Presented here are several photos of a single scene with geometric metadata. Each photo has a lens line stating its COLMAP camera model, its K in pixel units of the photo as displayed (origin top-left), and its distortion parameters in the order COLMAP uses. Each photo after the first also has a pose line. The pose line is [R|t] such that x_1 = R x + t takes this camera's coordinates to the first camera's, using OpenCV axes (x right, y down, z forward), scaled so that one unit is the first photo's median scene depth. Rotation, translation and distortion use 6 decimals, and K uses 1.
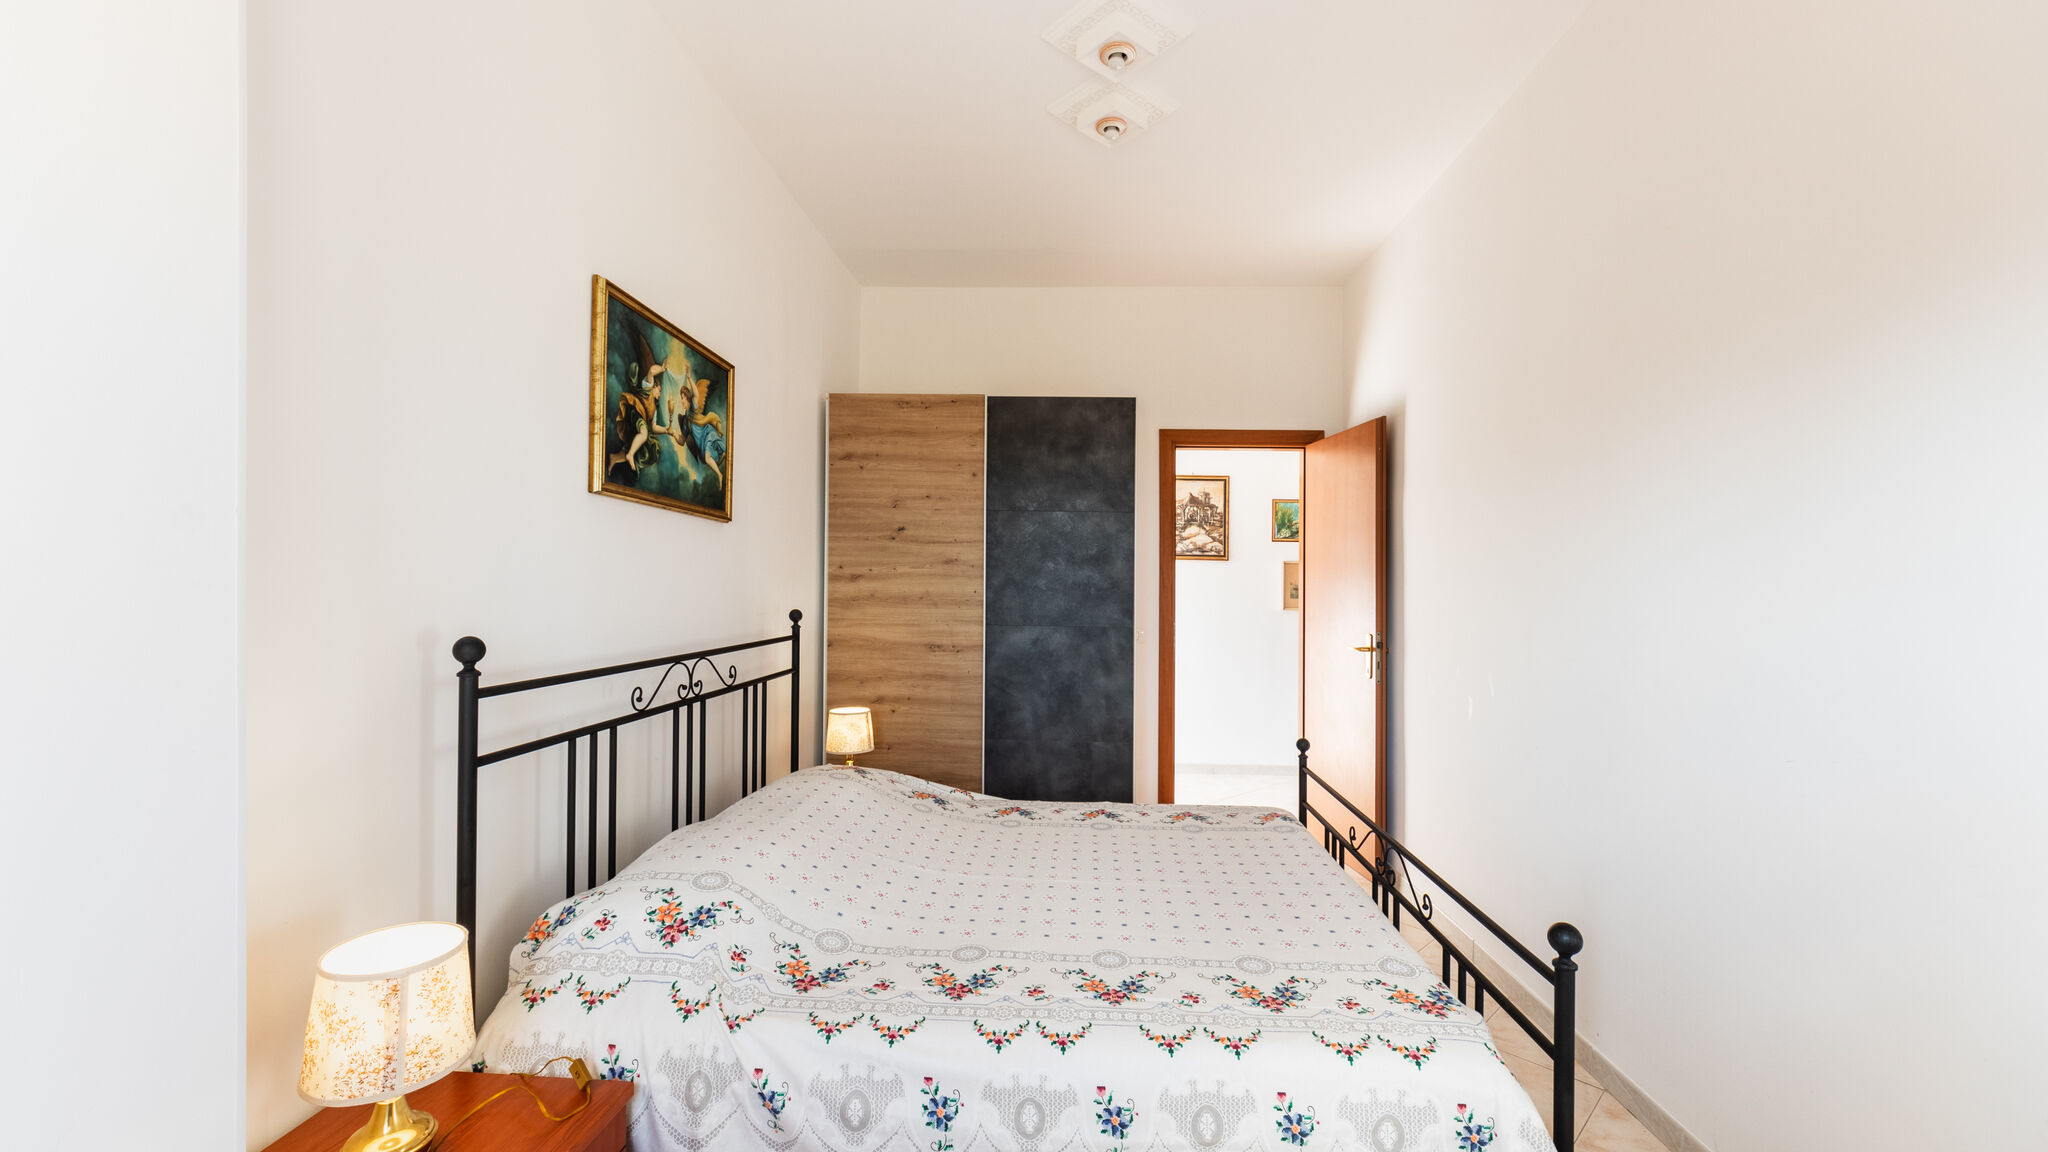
lens RADIAL K [[797.4, 0, 1024.0], [0, 797.4, 576.0], [0, 0, 1]] dist [-0.000453, -0.000257]
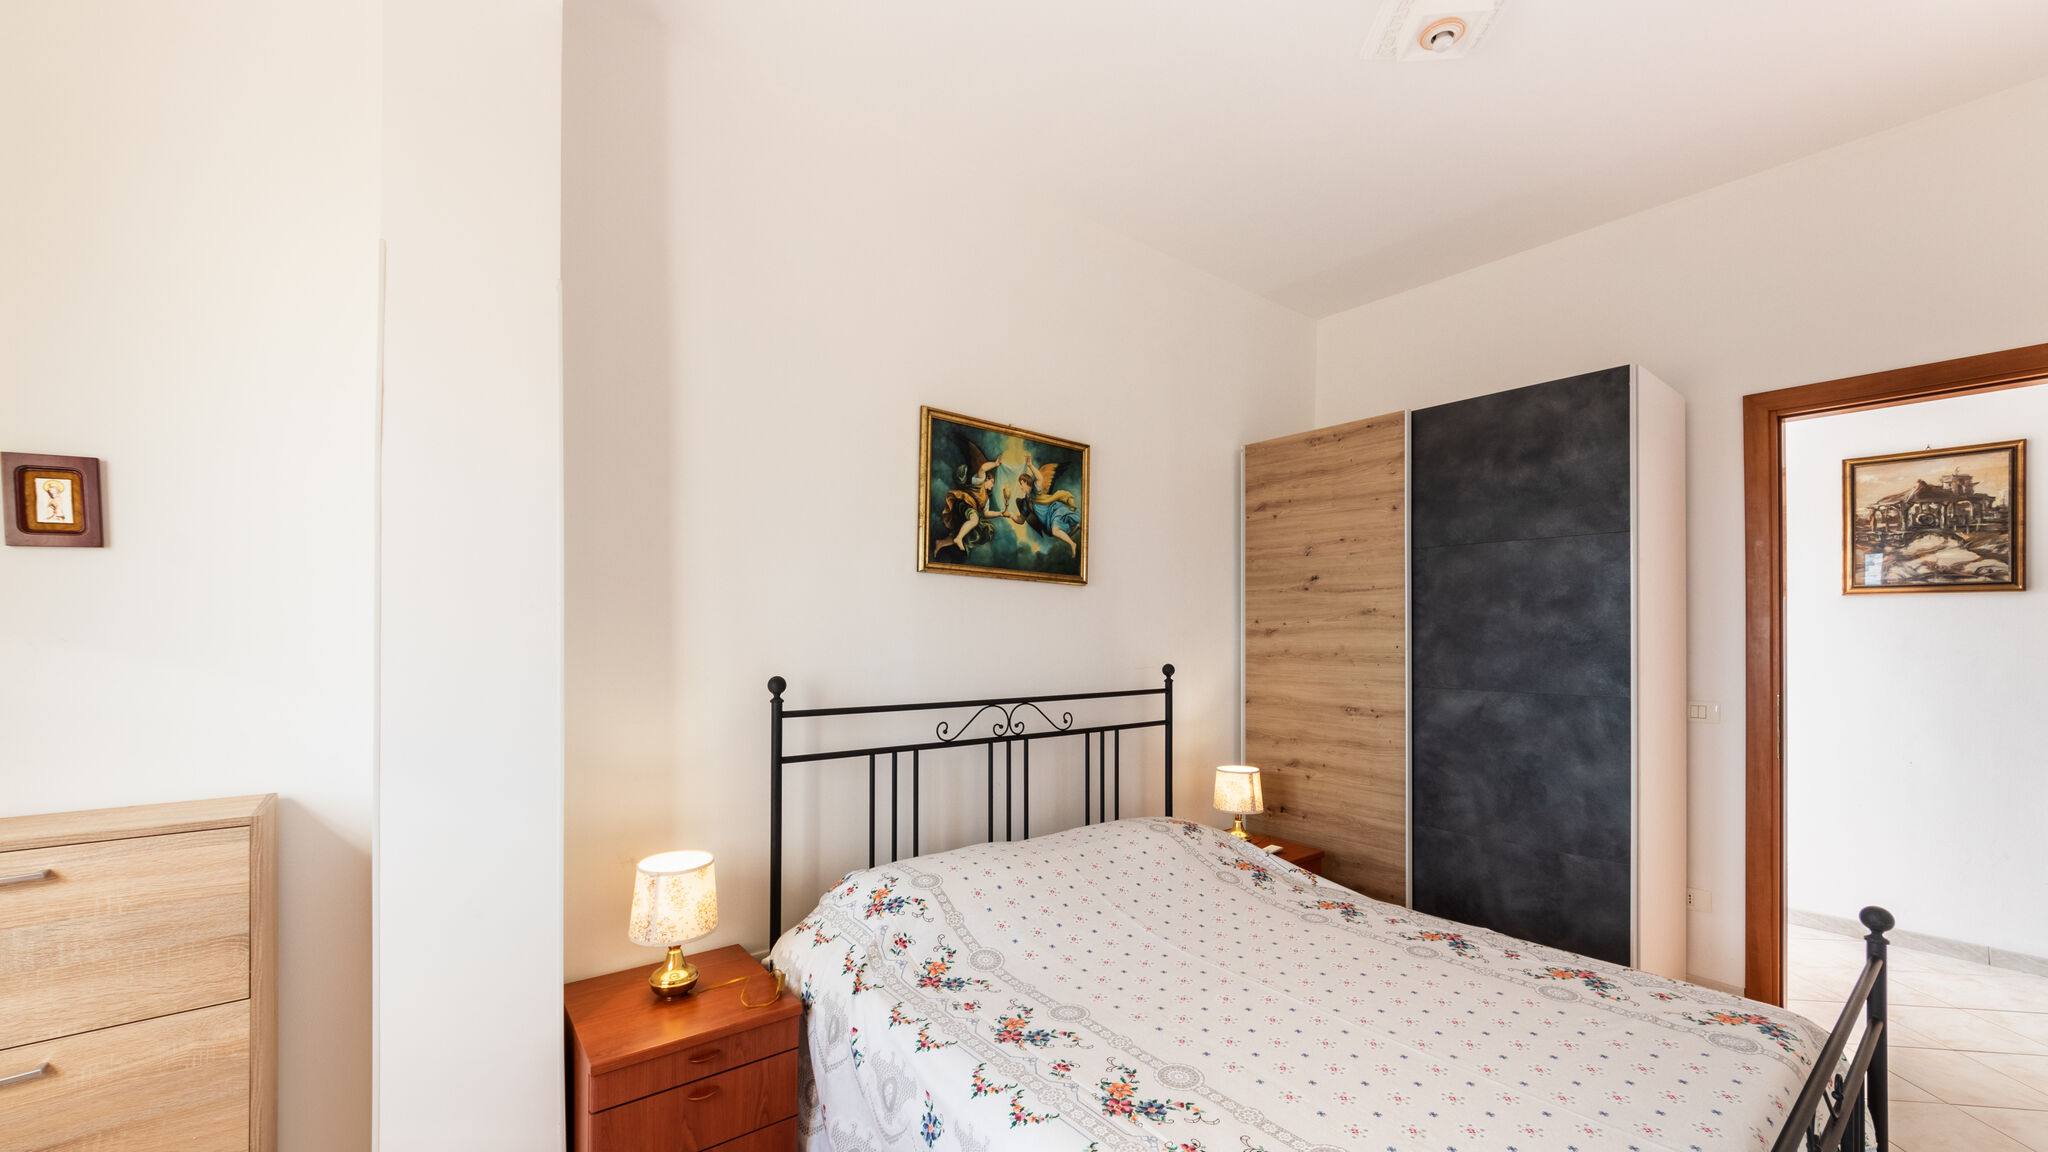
lens RADIAL K [[780.7, 0, 997.9], [0, 780.7, 627.4], [0, 0, 1]] dist [-0.000760, -0.000353]
pose [[0.650922, -0.020891, -0.758857, 0.378800], [0.015505, 0.999779, -0.014223, 0.005903], [0.758986, -0.002508, 0.651102, 0.188708]]
